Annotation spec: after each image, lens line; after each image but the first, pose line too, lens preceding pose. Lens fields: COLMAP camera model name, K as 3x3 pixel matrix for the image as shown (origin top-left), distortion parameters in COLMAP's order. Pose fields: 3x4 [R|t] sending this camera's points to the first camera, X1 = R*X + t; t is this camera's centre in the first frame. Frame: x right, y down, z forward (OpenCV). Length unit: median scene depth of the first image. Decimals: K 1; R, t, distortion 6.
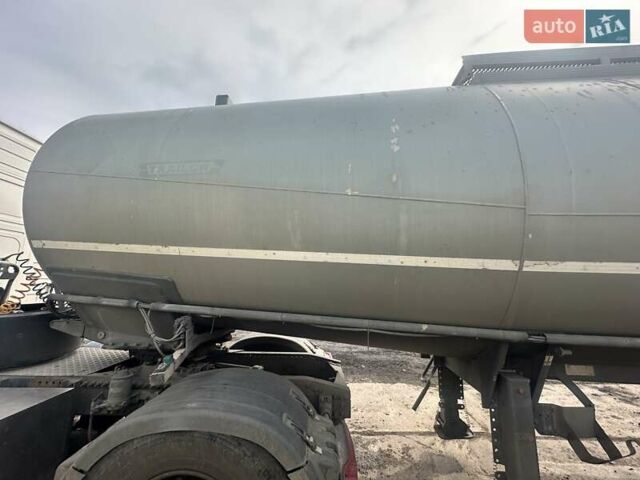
lens RADIAL K [[255.5, 0, 320.1], [0, 255.5, 241.5], [0, 0, 1]] dist [-0.000048, -0.000681]
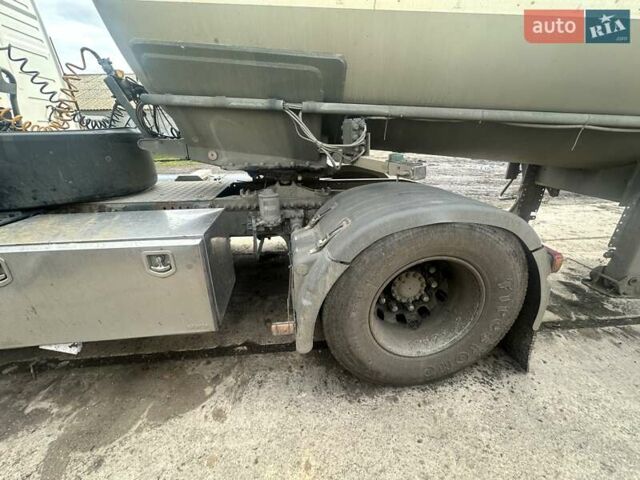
lens RADIAL K [[255.5, 0, 318.2], [0, 255.5, 242.4], [0, 0, 1]] dist [-0.000048, -0.000681]
pose [[0.993974, -0.057138, 0.093544, -0.723754], [-0.002258, 0.842537, 0.538633, 0.186911], [-0.109591, -0.535599, 0.837331, 0.135908]]
